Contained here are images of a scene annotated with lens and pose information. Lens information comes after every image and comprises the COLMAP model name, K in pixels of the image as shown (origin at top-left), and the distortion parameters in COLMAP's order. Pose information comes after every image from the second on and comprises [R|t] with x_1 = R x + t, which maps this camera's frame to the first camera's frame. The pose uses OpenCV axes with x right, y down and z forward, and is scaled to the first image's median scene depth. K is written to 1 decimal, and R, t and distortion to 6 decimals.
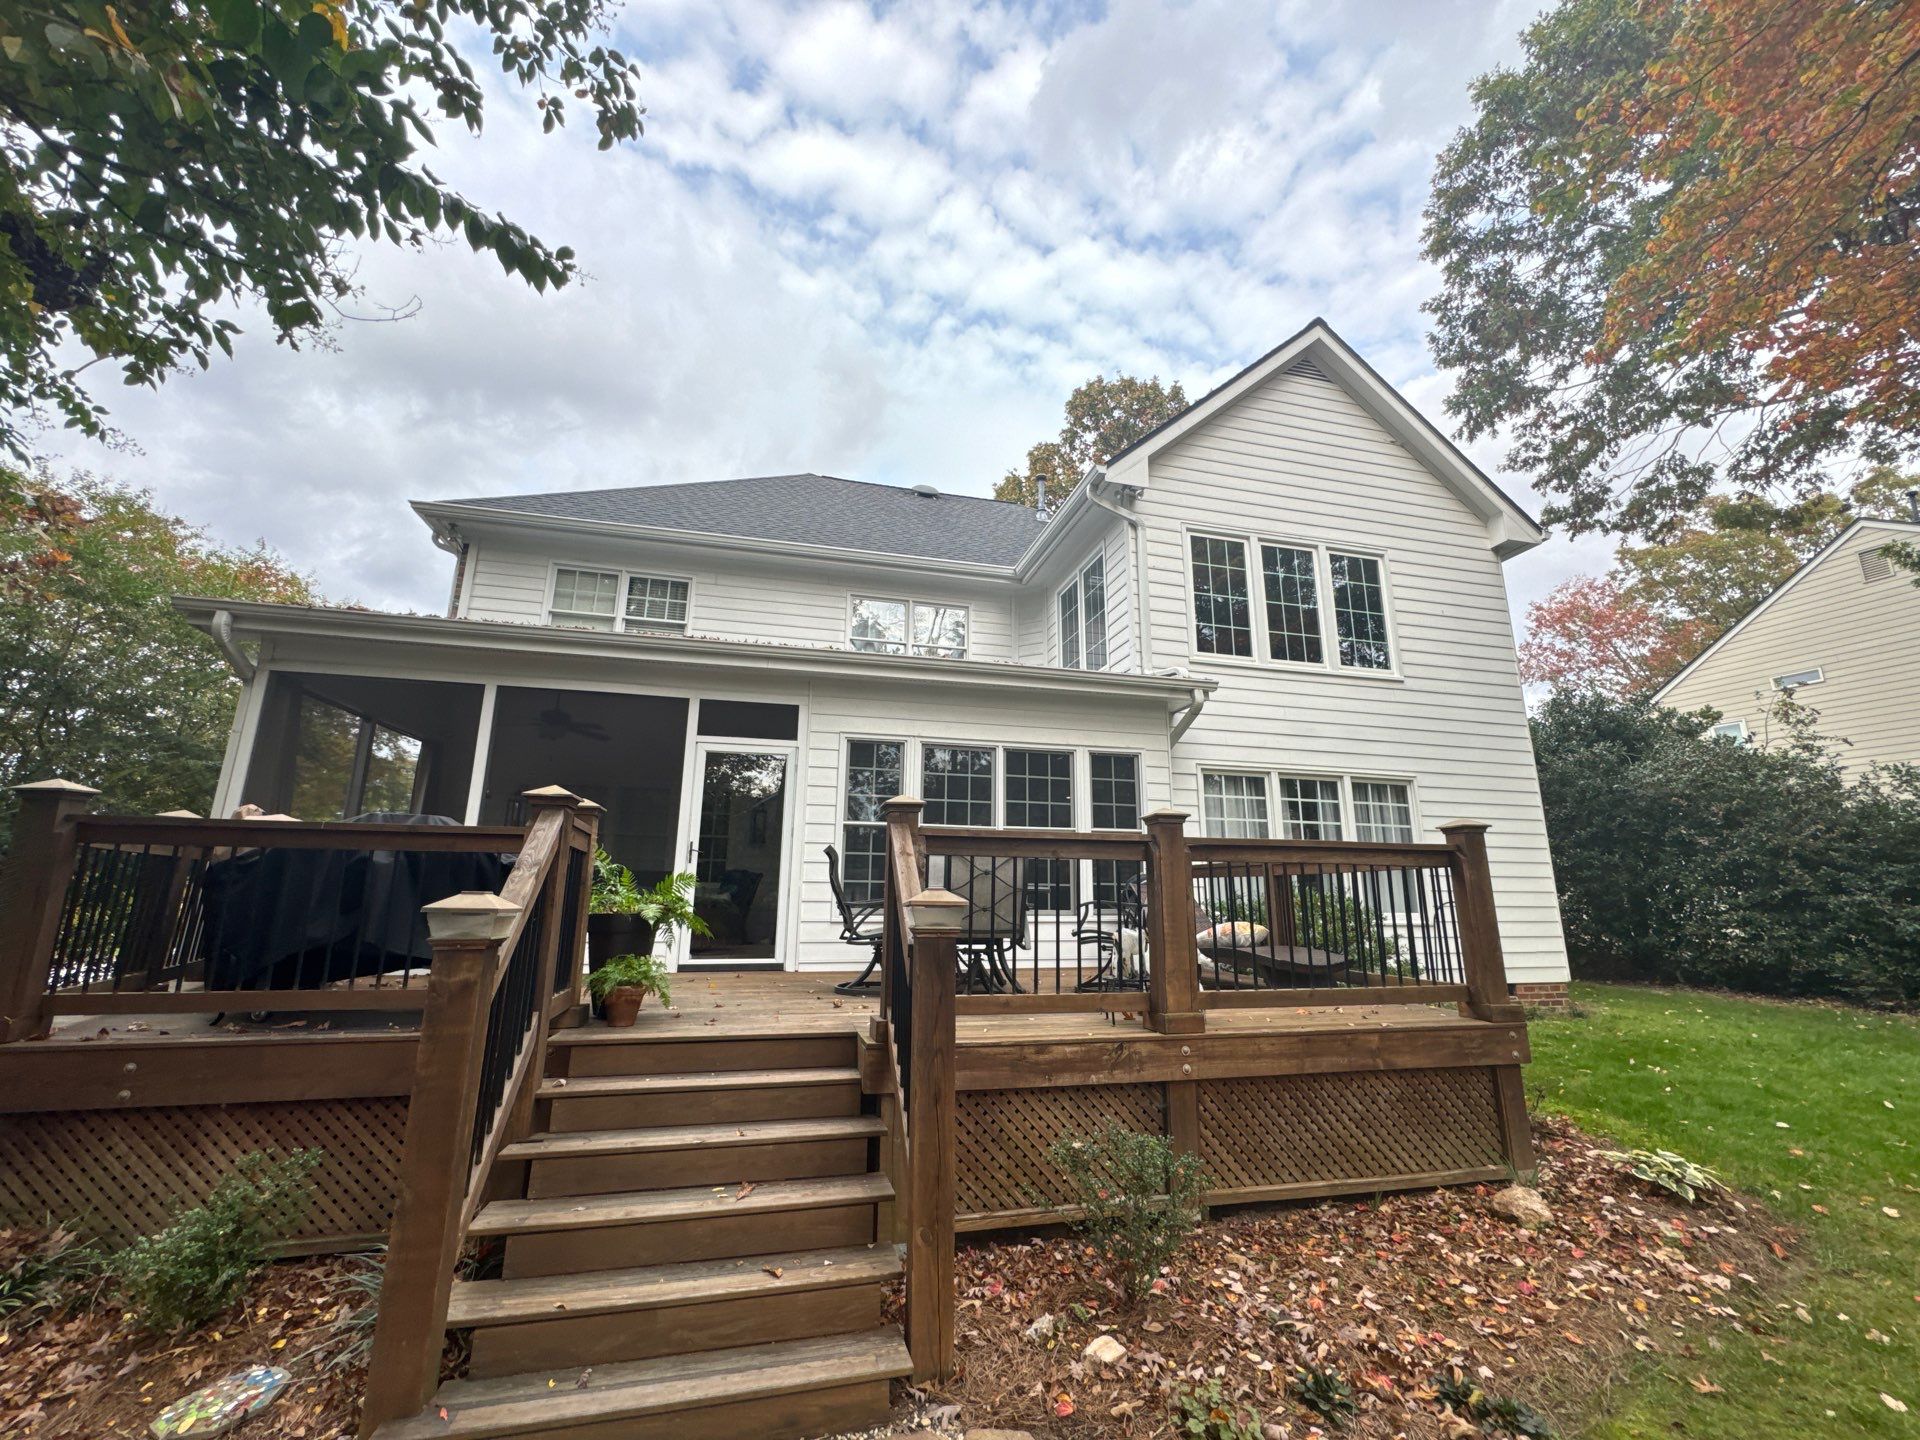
lens RADIAL K [[764.0, 0, 960.1], [0, 764.0, 719.3], [0, 0, 1]] dist [-0.004531, 0.000775]
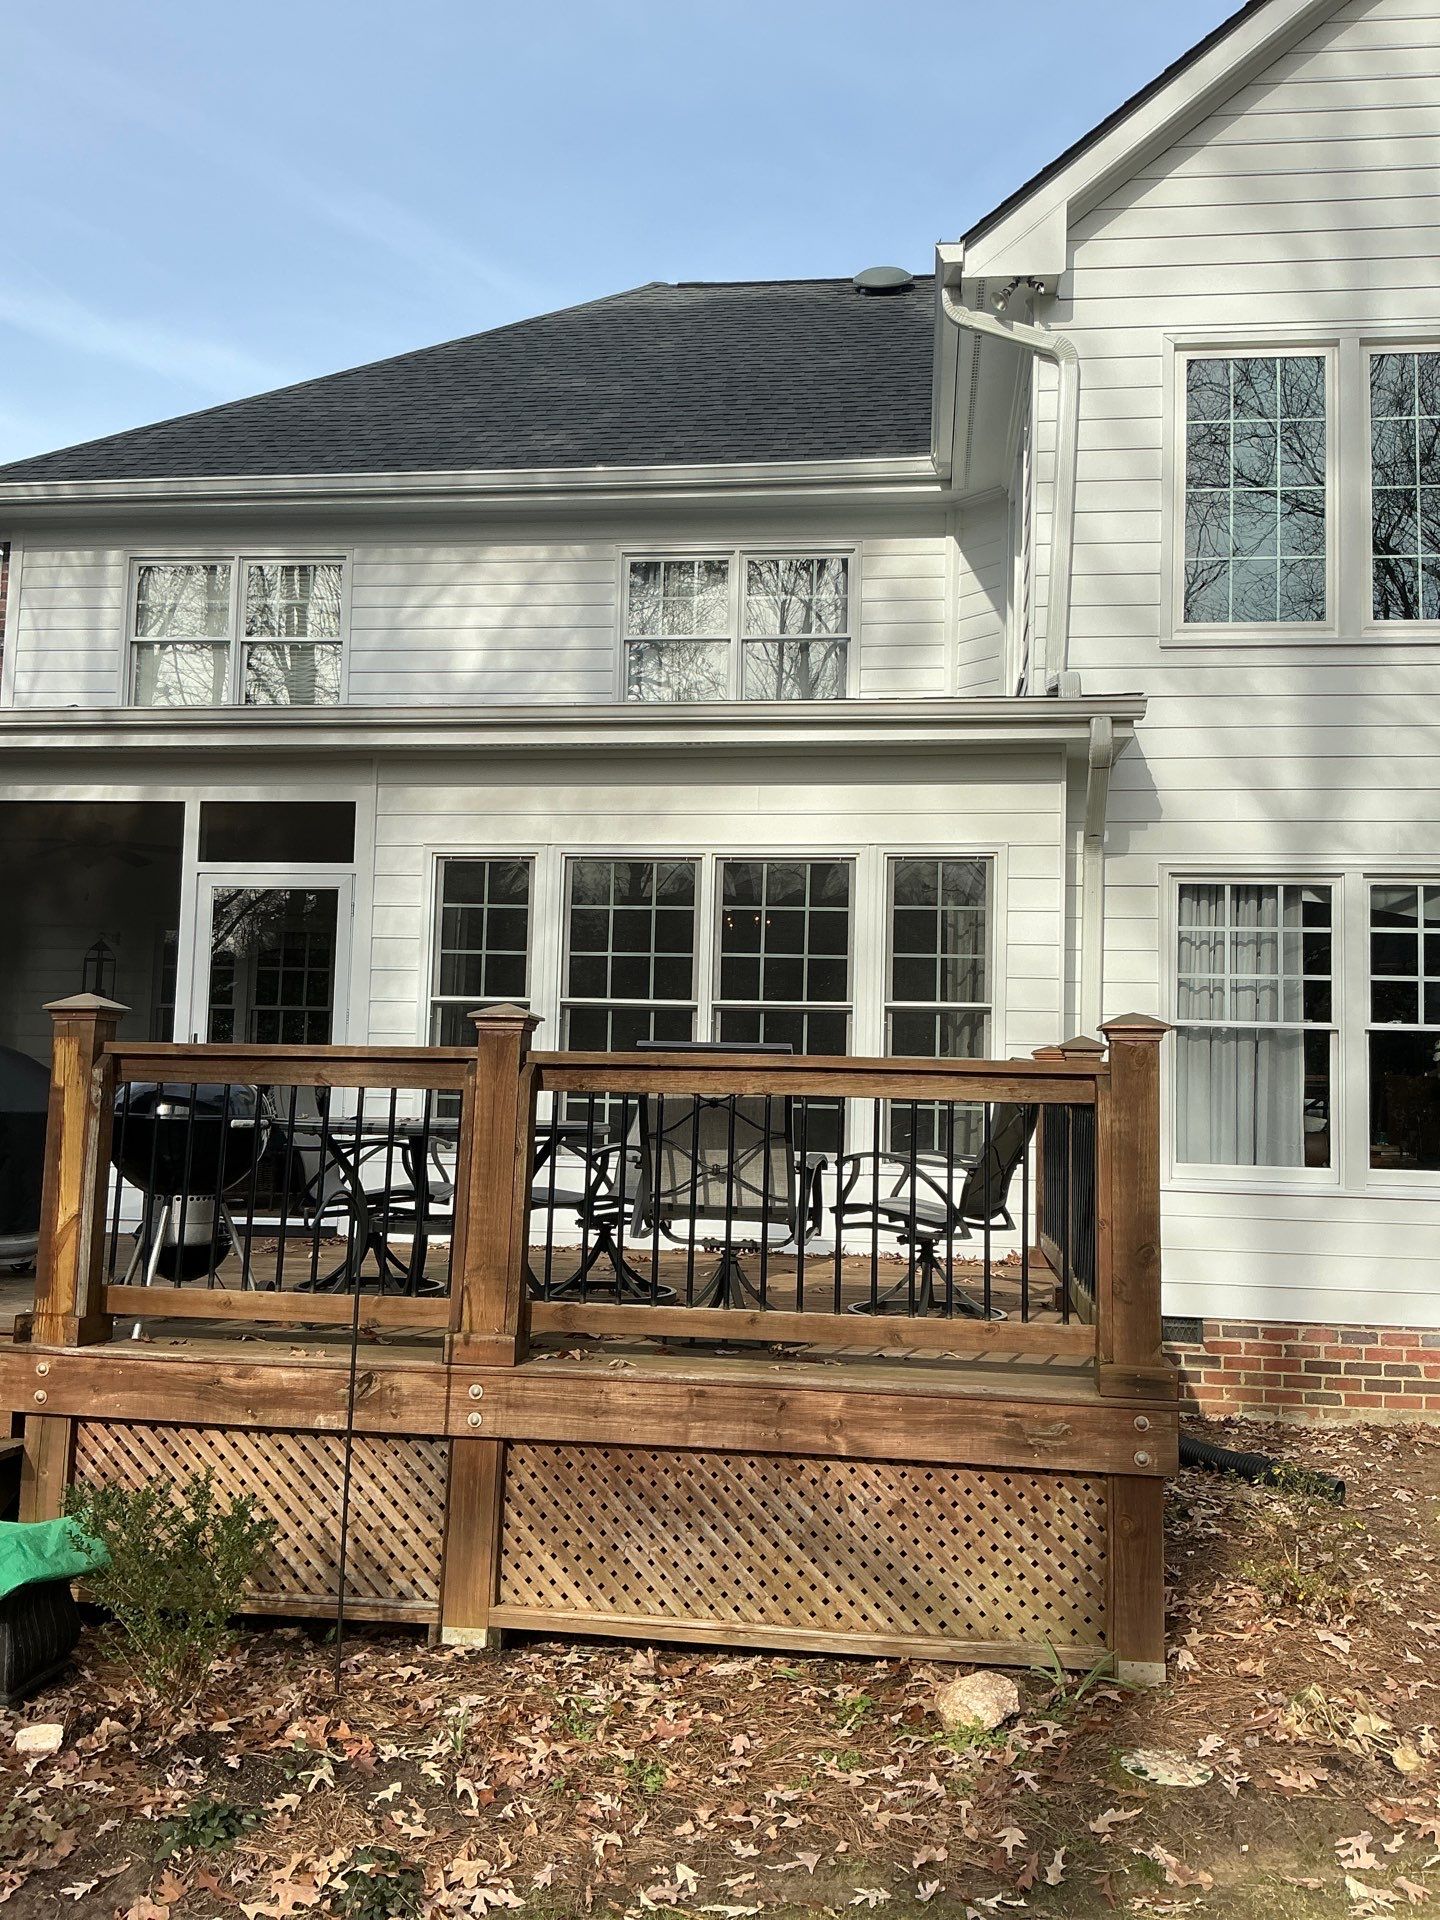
lens RADIAL K [[1581.1, 0, 718.1], [0, 1581.1, 956.9], [0, 0, 1]] dist [0.099772, -0.202969]
pose [[0.930893, -0.020265, -0.364731, 0.486538], [0.070470, 0.989667, 0.124871, -0.033888], [0.358431, -0.141944, 0.922702, -0.041326]]
